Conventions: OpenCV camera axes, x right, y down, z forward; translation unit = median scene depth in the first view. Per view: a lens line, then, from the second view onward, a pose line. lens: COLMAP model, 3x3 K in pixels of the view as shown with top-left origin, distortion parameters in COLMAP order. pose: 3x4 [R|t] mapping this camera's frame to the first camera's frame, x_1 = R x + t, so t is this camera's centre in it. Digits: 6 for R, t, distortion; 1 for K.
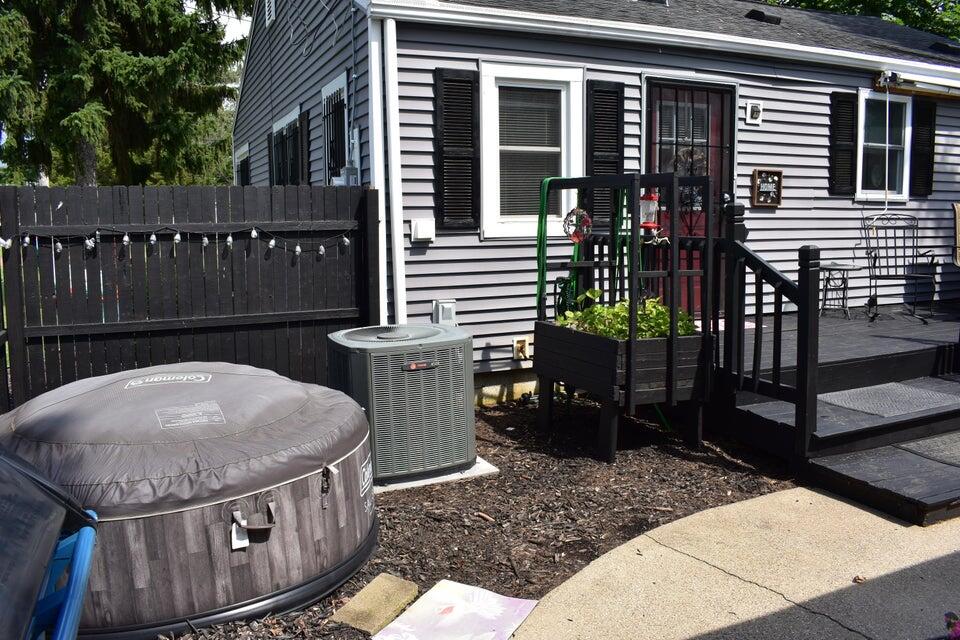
lens RADIAL K [[780.4, 0, 480.0], [0, 780.4, 320.0], [0, 0, 1]] dist [-0.096379, 0.006712]
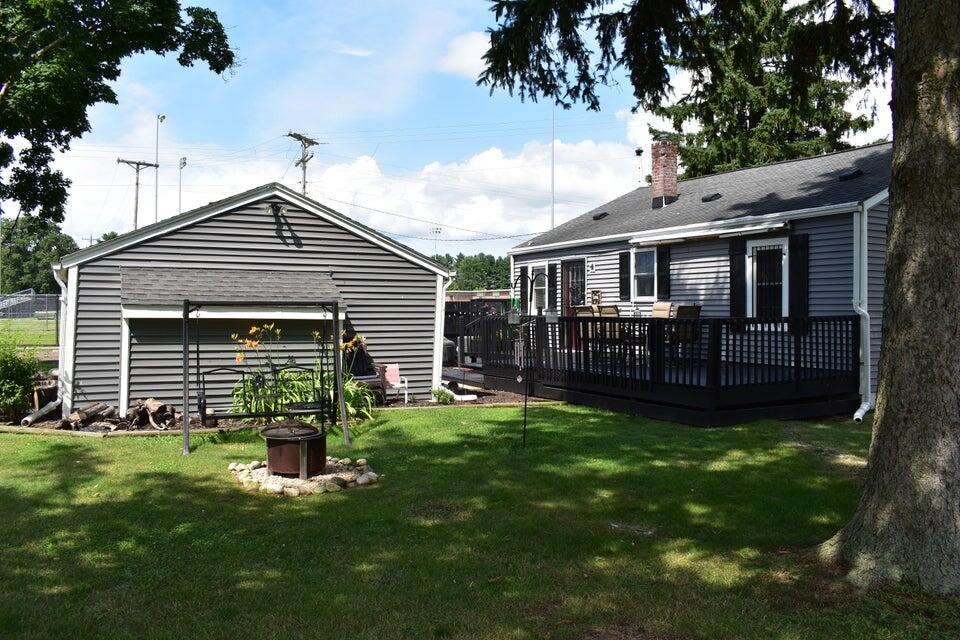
lens RADIAL K [[759.7, 0, 480.0], [0, 759.7, 320.0], [0, 0, 1]] dist [-0.079424, 0.002350]
pose [[0.047601, 0.024730, -0.998560, 2.634493], [-0.136071, 0.990535, 0.018045, -0.094025], [0.989555, 0.135016, 0.050515, 0.519364]]
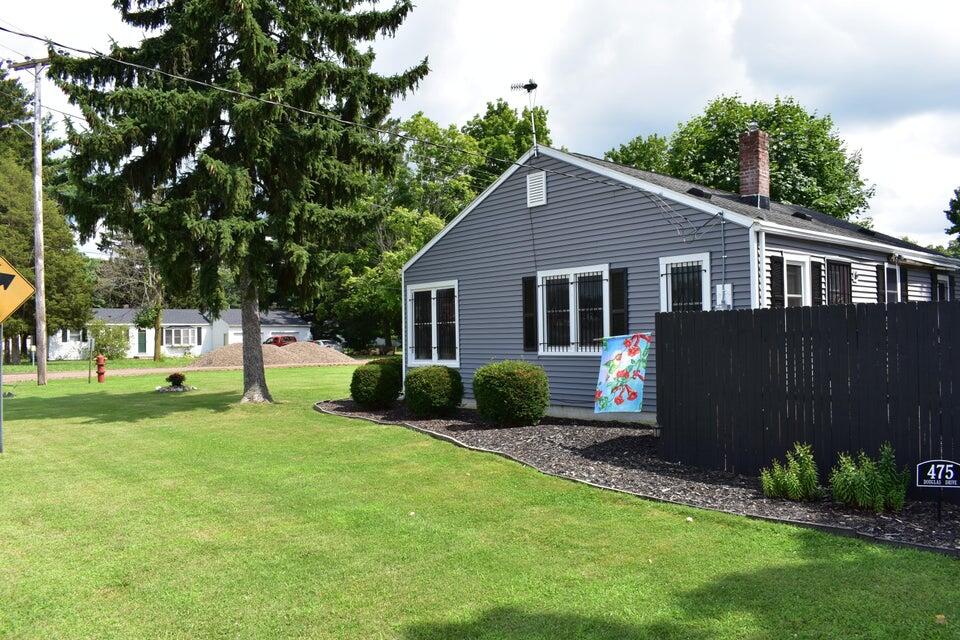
lens RADIAL K [[759.7, 0, 480.0], [0, 759.7, 320.0], [0, 0, 1]] dist [-0.079424, 0.002350]
pose [[0.951961, 0.001206, 0.306217, -1.059607], [0.046916, 0.987612, -0.149740, 0.070368], [-0.302605, 0.156913, 0.940111, -0.435357]]
